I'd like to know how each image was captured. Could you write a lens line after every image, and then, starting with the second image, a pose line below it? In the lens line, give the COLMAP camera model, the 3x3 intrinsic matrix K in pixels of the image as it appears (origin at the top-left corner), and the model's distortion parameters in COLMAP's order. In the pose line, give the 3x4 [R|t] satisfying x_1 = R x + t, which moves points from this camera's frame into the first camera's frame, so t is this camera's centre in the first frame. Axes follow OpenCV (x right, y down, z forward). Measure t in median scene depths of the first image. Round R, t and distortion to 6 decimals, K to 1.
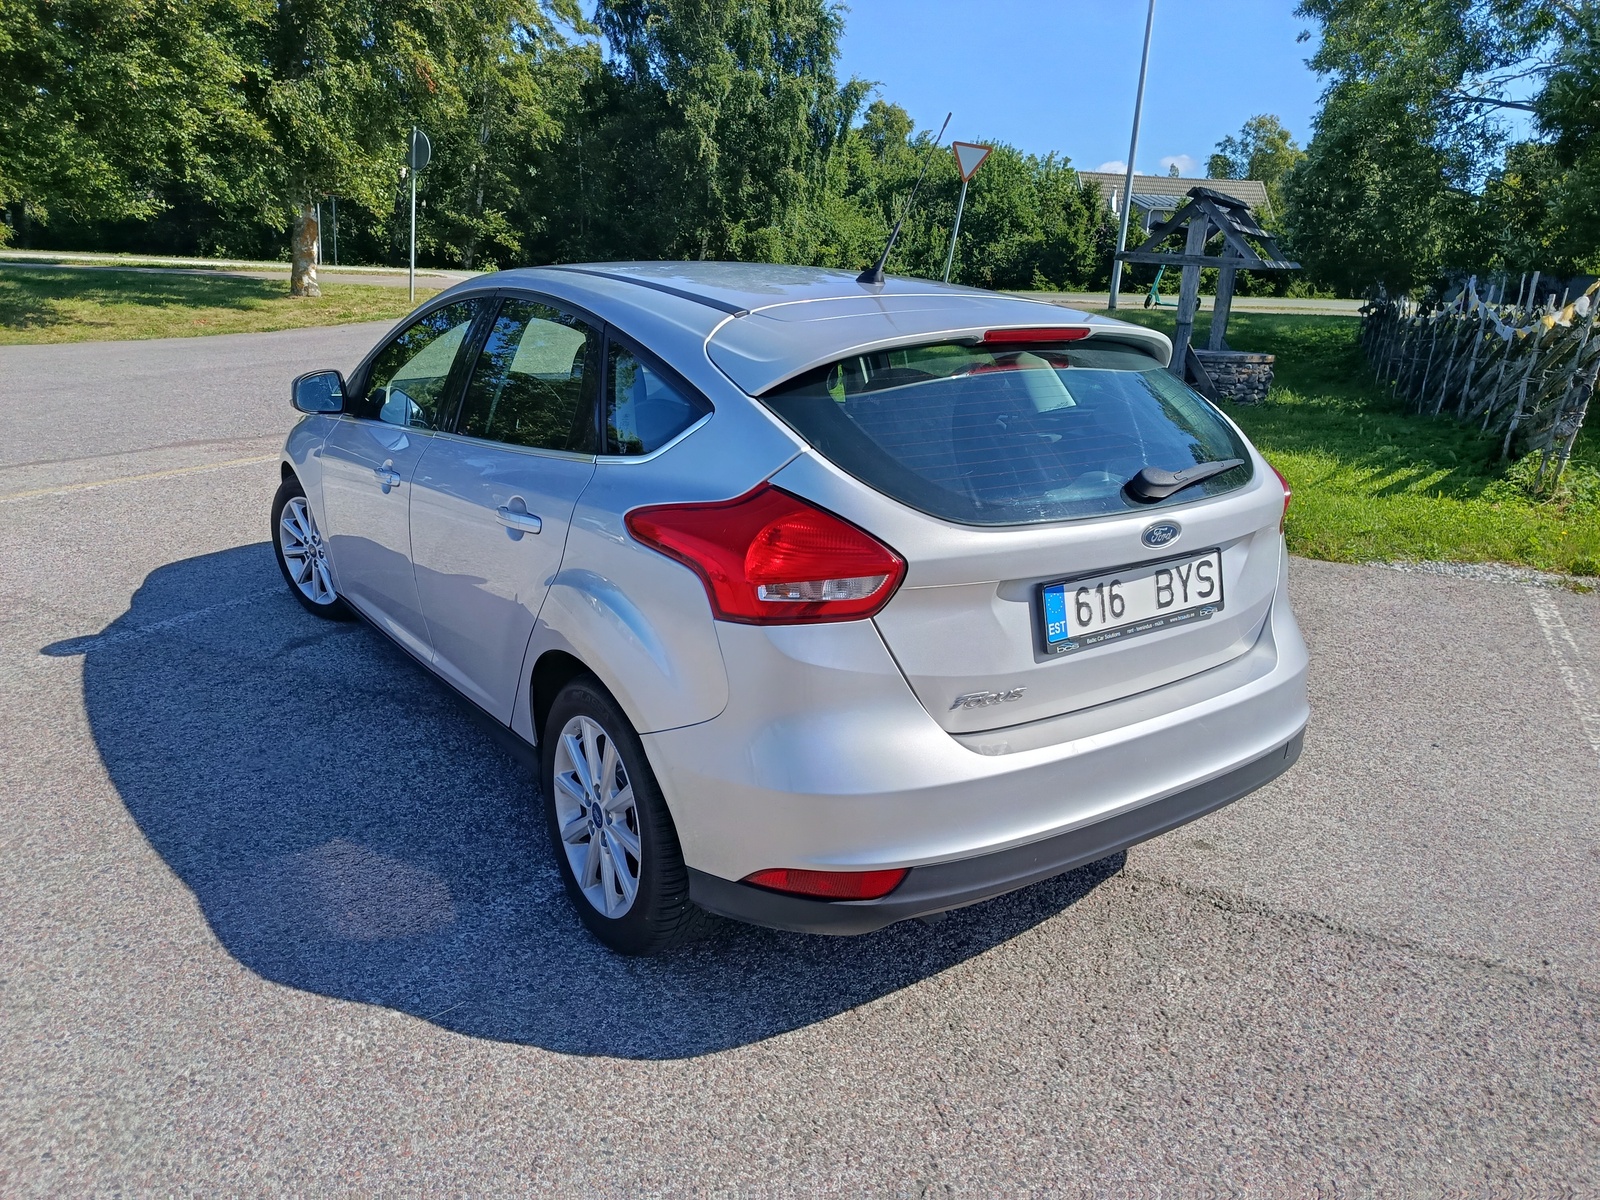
lens RADIAL K [[1124.3, 0, 795.2], [0, 1124.3, 599.3], [0, 0, 1]] dist [0.018513, -0.011854]
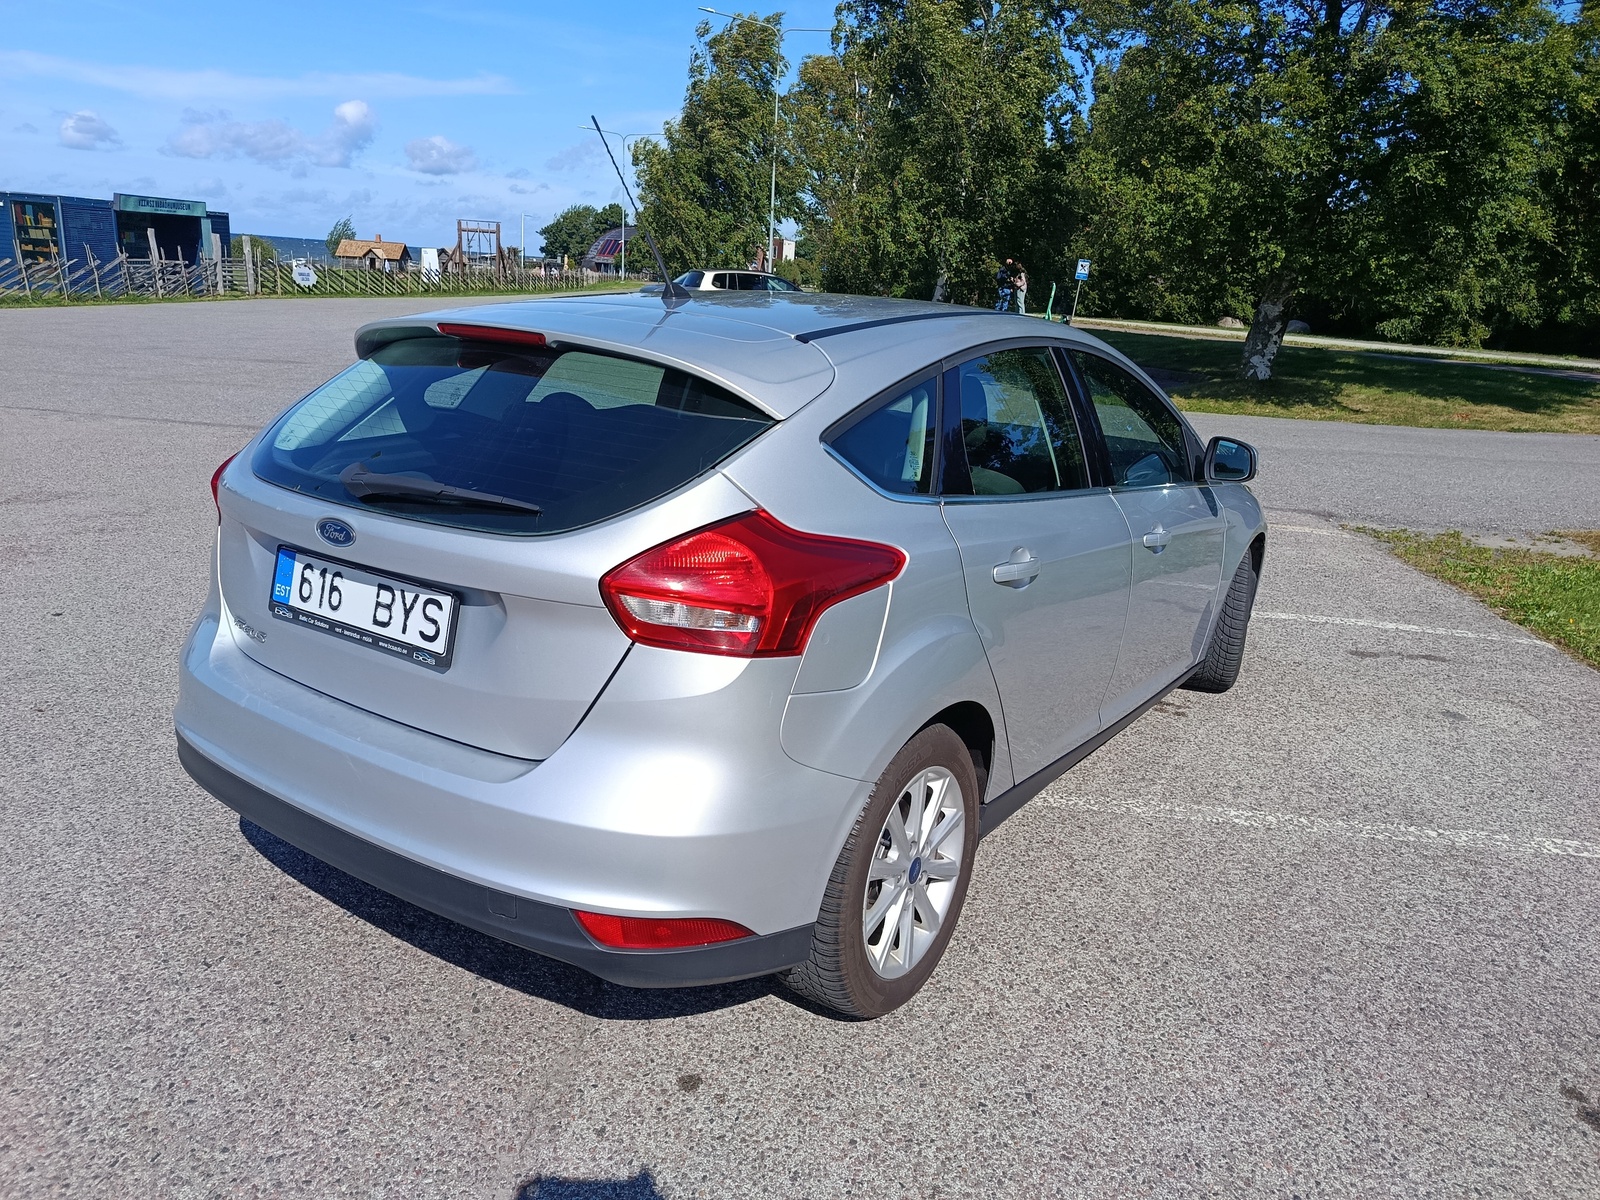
lens RADIAL K [[1124.3, 0, 794.5], [0, 1124.3, 608.5], [0, 0, 1]] dist [0.018513, -0.011854]
pose [[0.340270, 0.239293, -0.909371, 1.265260], [-0.314058, 0.940467, 0.129961, -0.228938], [0.886332, 0.241373, 0.395165, 0.944387]]
